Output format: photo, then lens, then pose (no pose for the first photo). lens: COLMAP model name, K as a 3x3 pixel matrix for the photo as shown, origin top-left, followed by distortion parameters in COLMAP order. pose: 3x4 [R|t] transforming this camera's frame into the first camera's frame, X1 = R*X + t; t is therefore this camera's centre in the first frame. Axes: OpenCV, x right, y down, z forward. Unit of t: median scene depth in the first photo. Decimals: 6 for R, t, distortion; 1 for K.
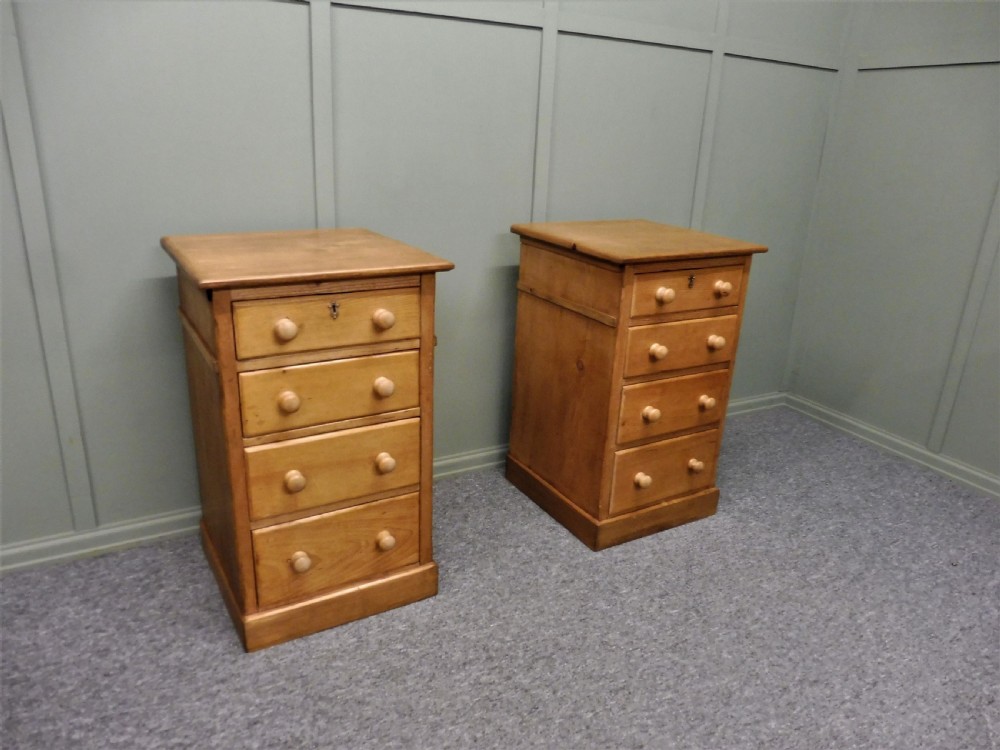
lens RADIAL K [[727.9, 0, 501.8], [0, 727.9, 377.0], [0, 0, 1]] dist [-0.068189, 0.040773]
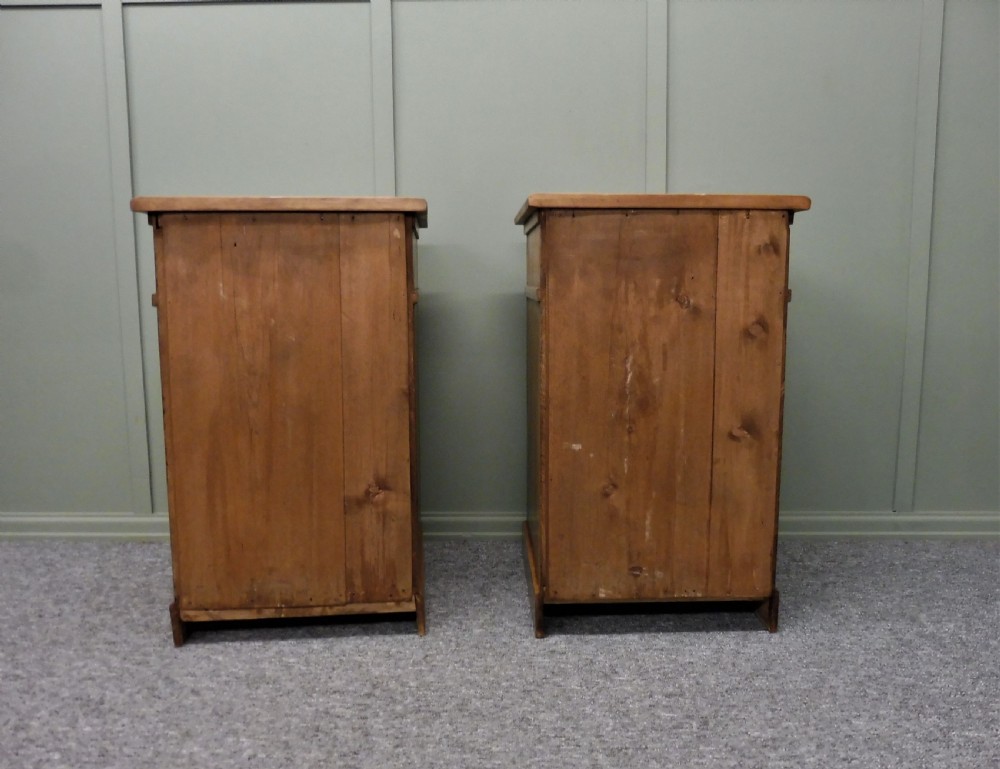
lens RADIAL K [[814.2, 0, 518.9], [0, 814.2, 383.2], [0, 0, 1]] dist [-0.054677, 0.015097]
pose [[0.862597, 0.013908, -0.505700, 0.537434], [-0.125068, 0.974455, -0.186534, 0.207711], [0.490188, 0.224151, 0.842302, 0.288725]]
